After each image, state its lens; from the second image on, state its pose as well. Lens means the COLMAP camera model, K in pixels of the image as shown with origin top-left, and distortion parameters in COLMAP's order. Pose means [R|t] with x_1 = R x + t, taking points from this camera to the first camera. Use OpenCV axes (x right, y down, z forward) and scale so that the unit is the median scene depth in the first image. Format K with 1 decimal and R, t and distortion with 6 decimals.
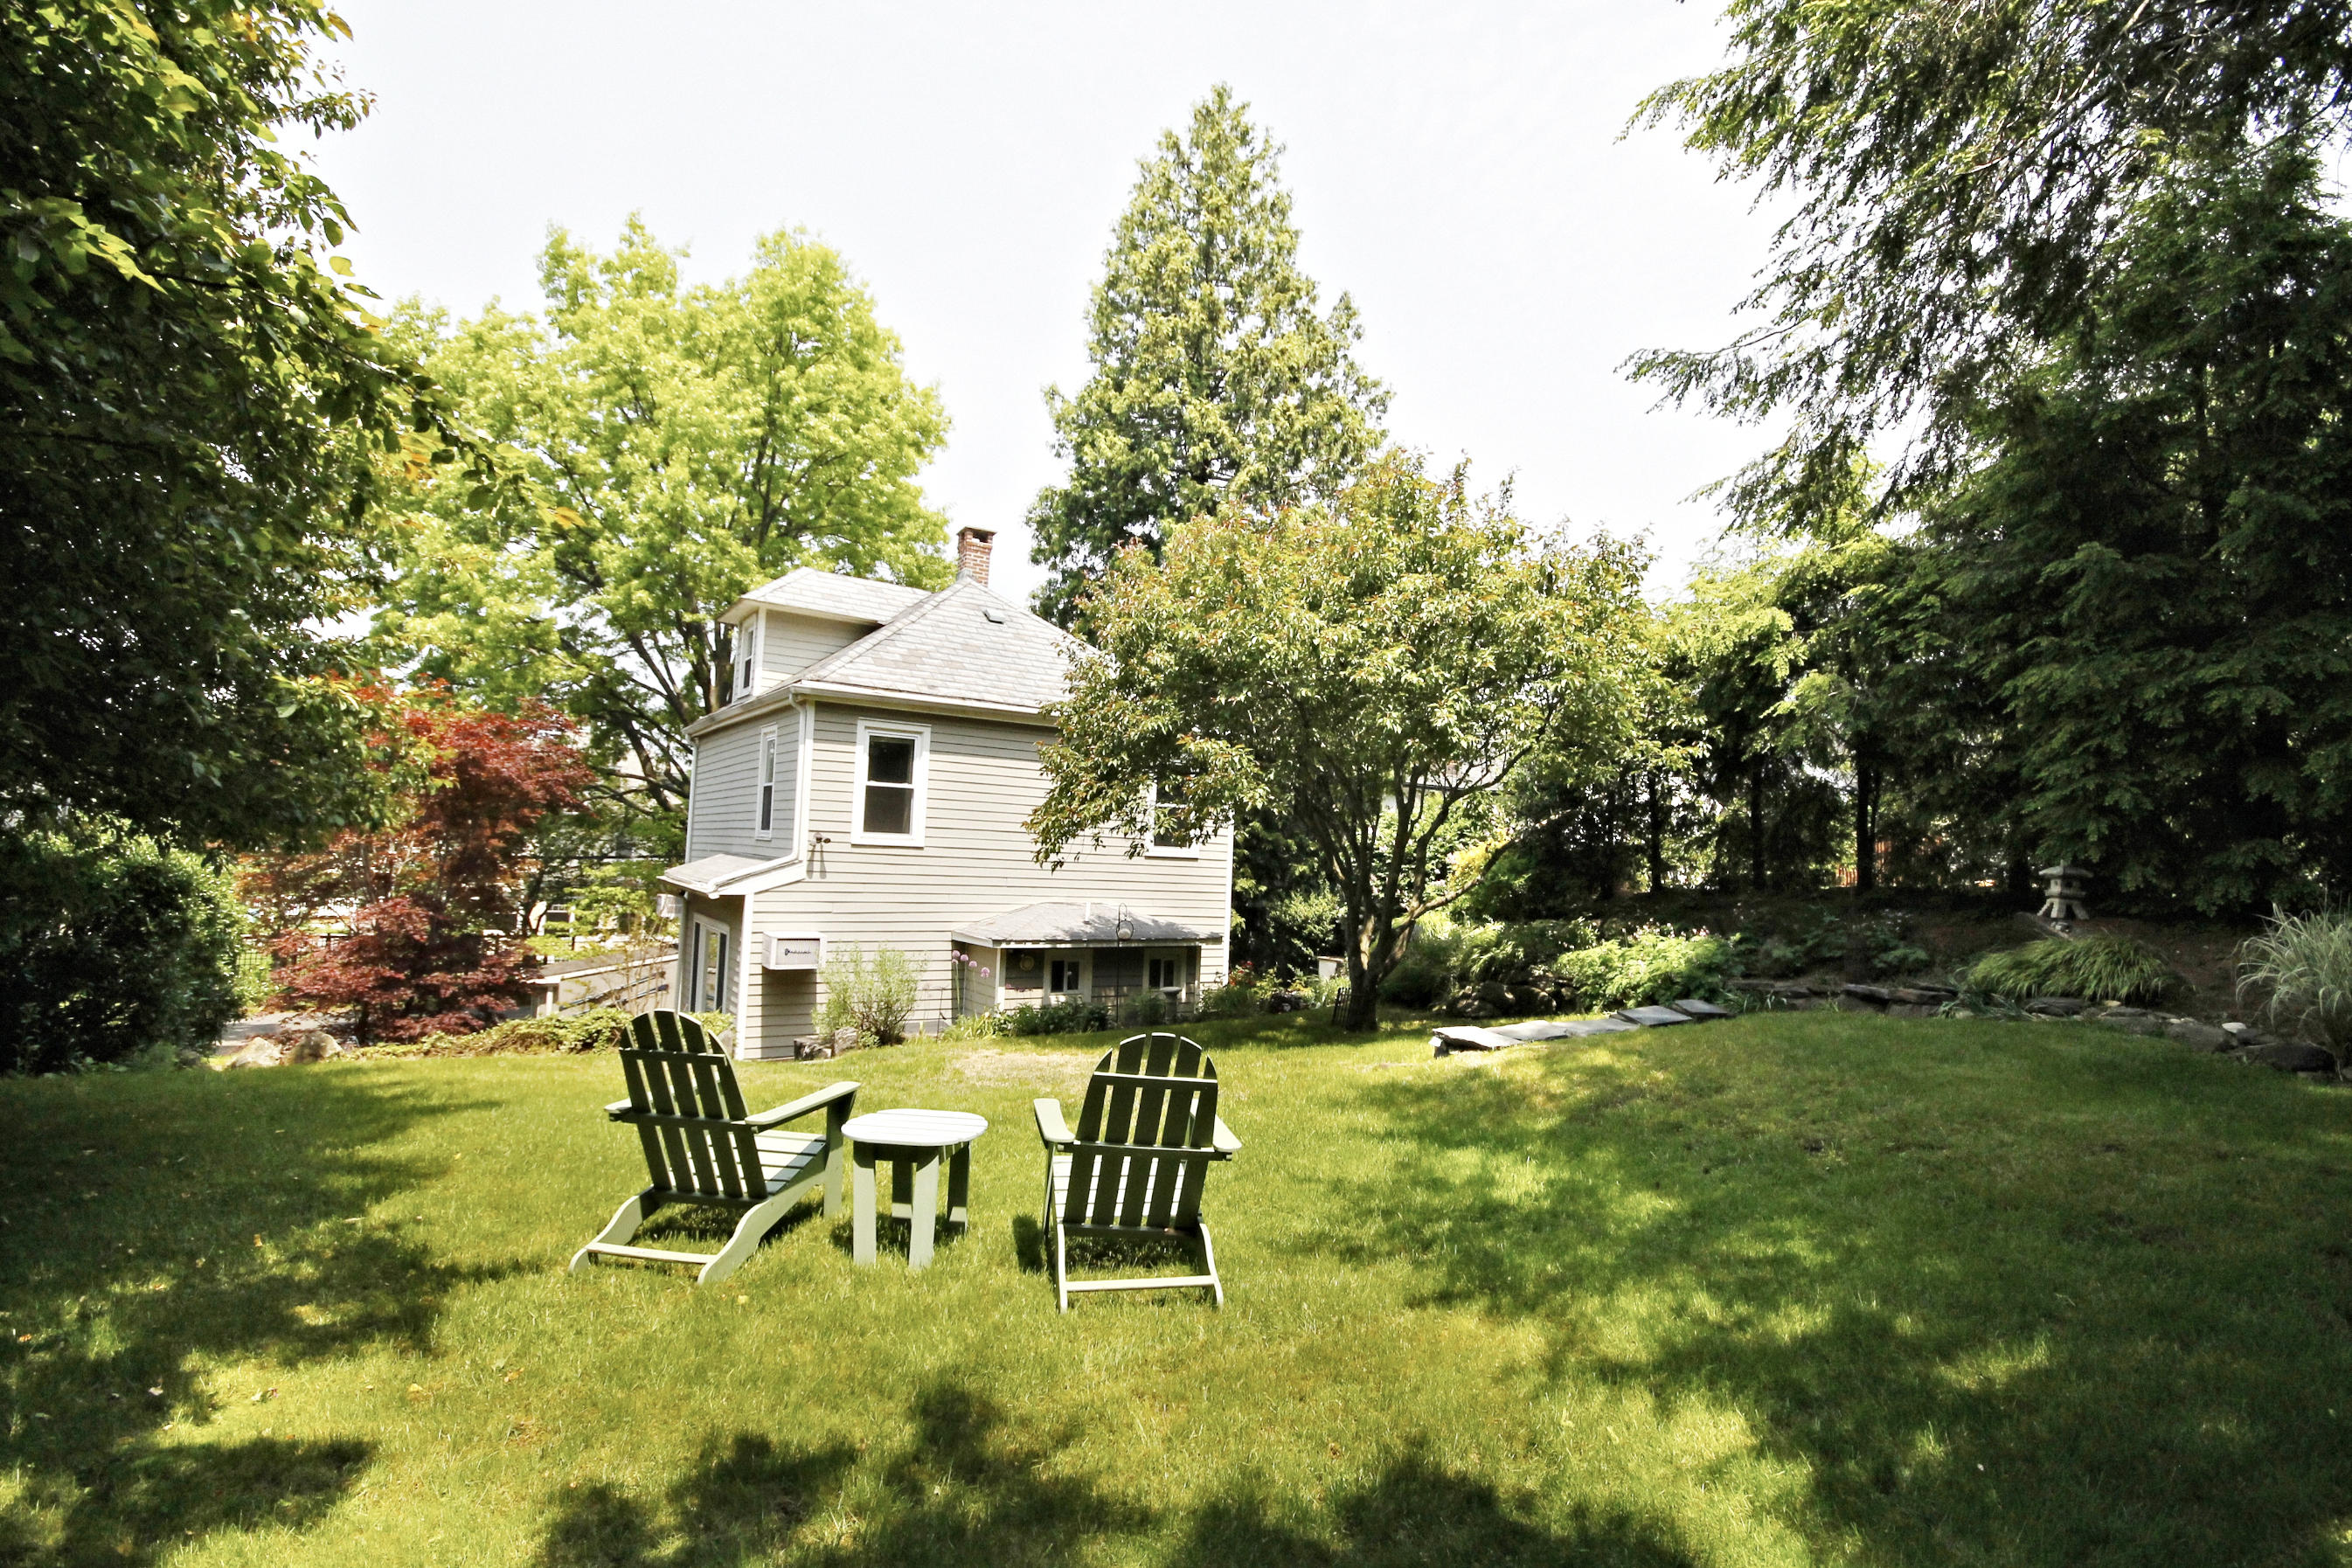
lens RADIAL K [[1092.6, 0, 1179.6], [0, 1092.6, 796.9], [0, 0, 1]] dist [0.006101, -0.000092]
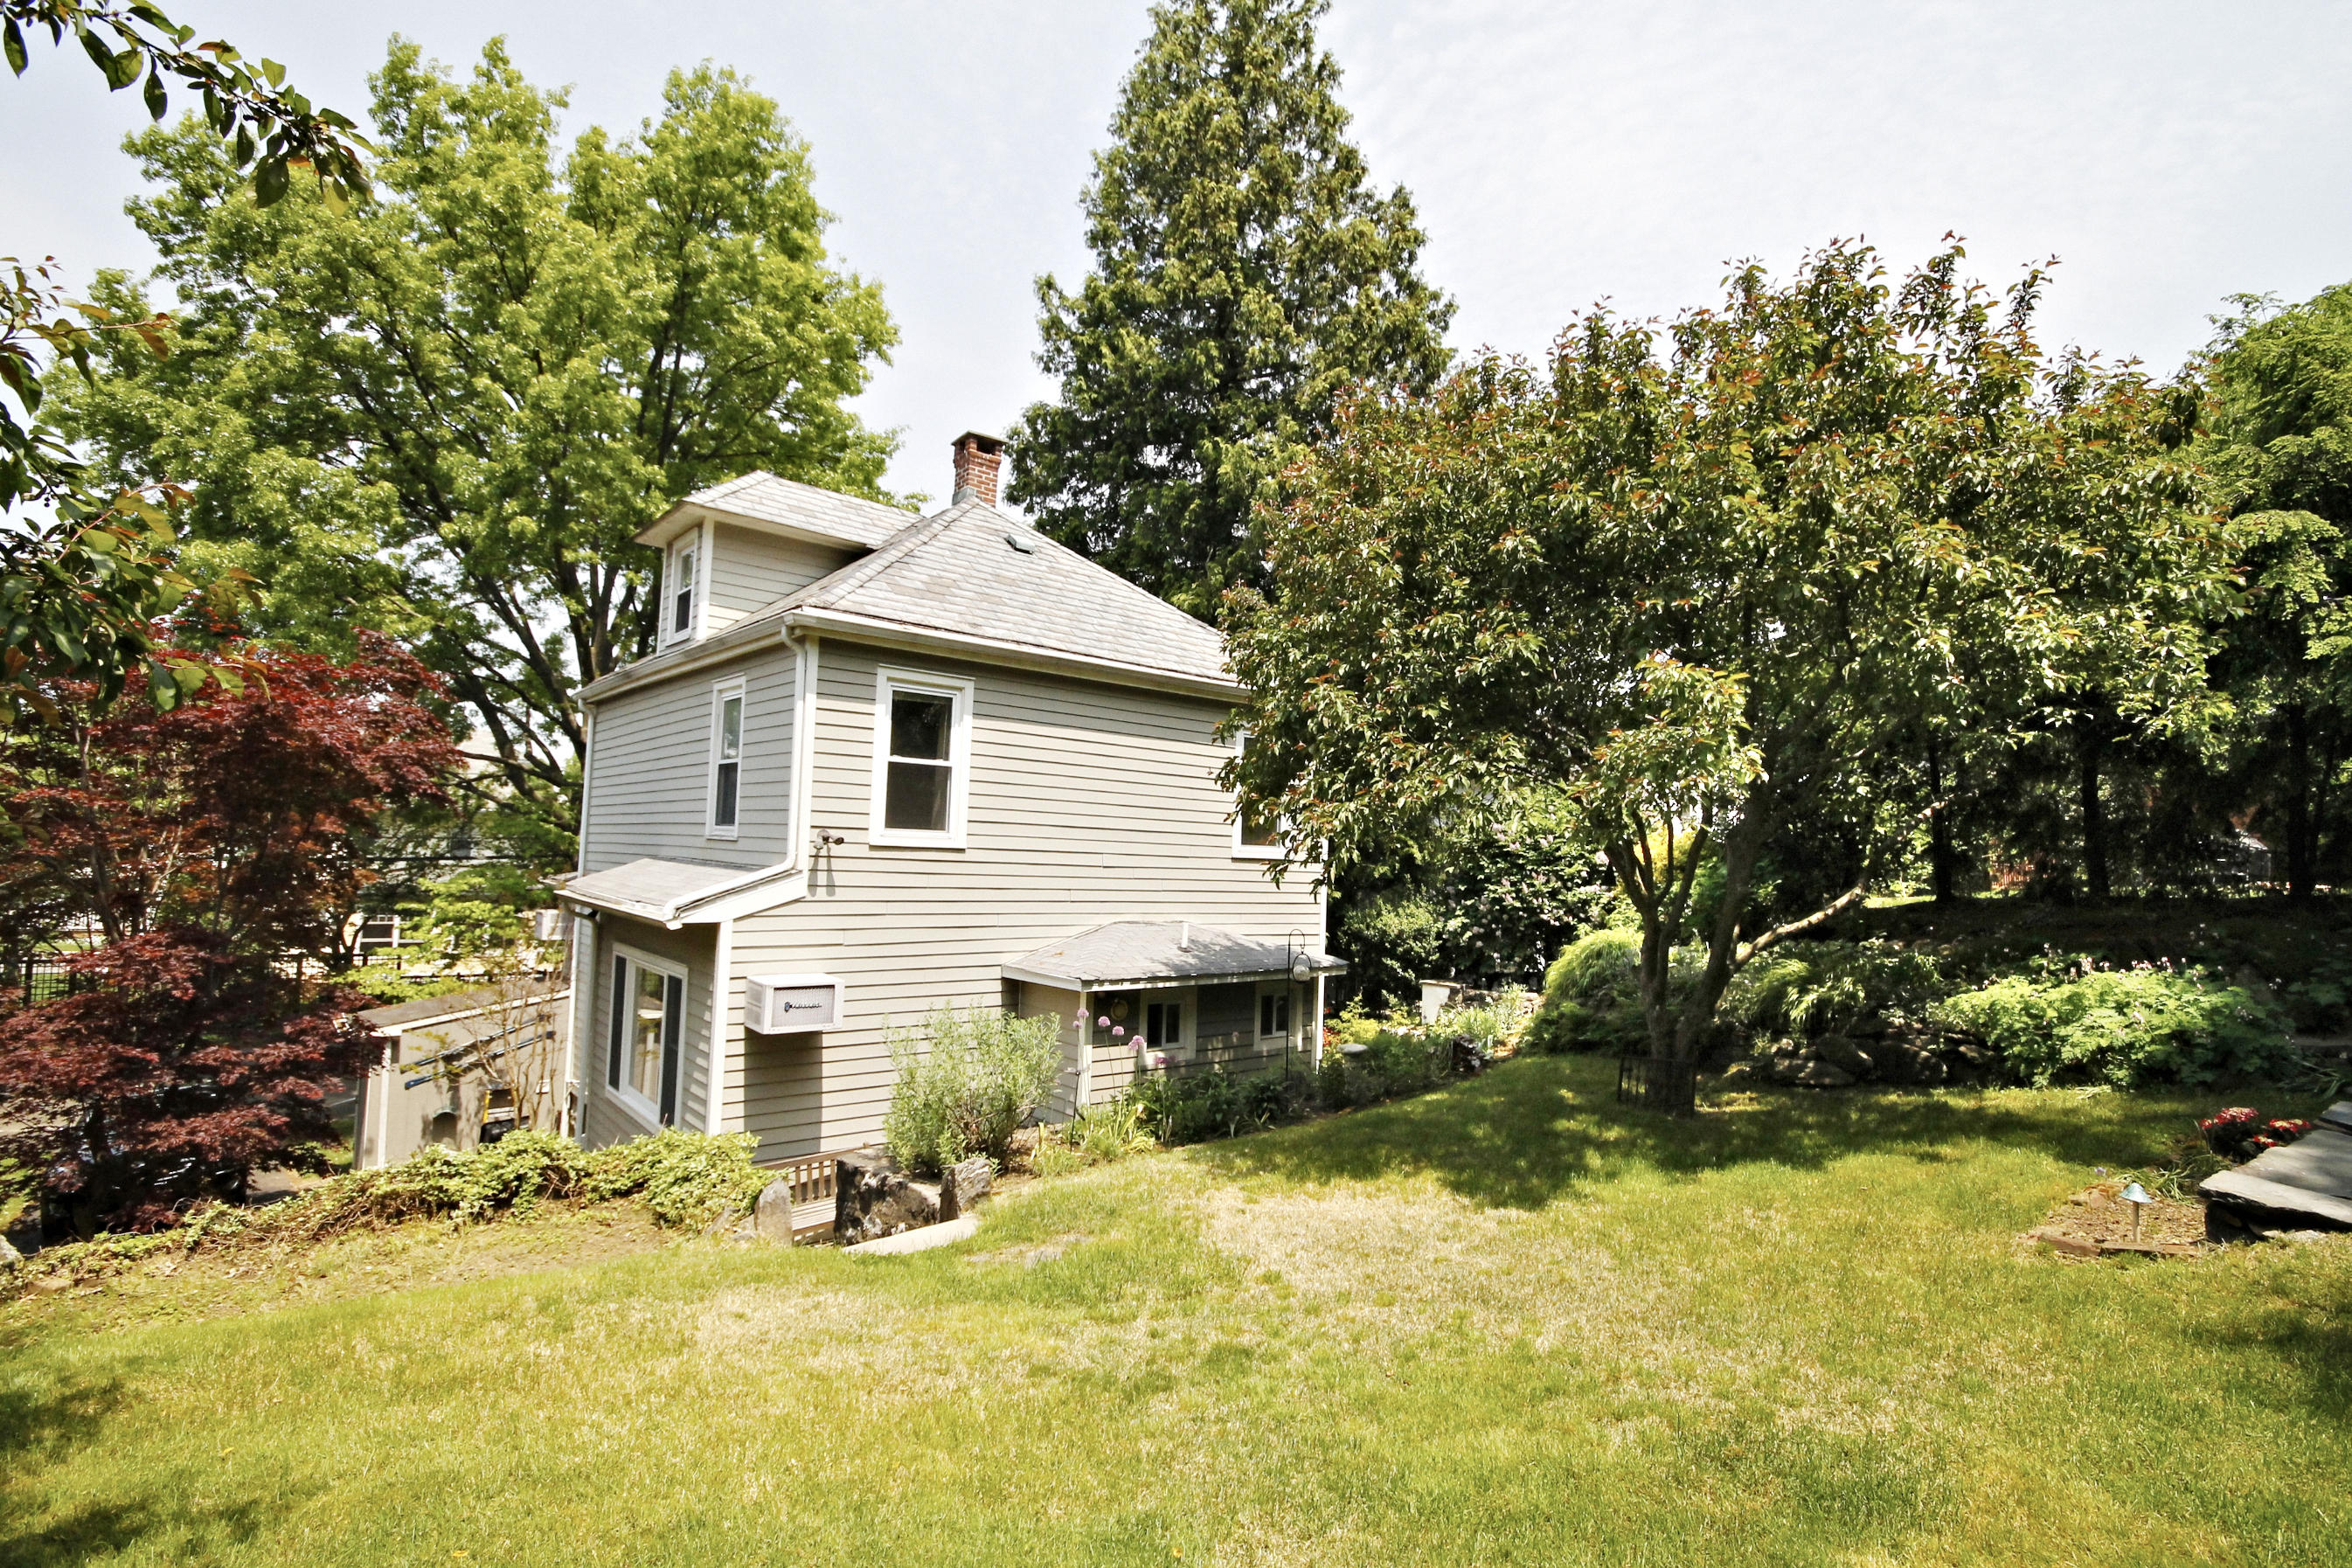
lens RADIAL K [[1092.6, 0, 1172.6], [0, 1092.6, 788.0], [0, 0, 1]] dist [0.006101, -0.000092]
pose [[0.992872, 0.001031, 0.119183, -0.171044], [-0.000832, 0.999998, -0.001720, 0.006909], [-0.119184, 0.001609, 0.992871, 0.255437]]
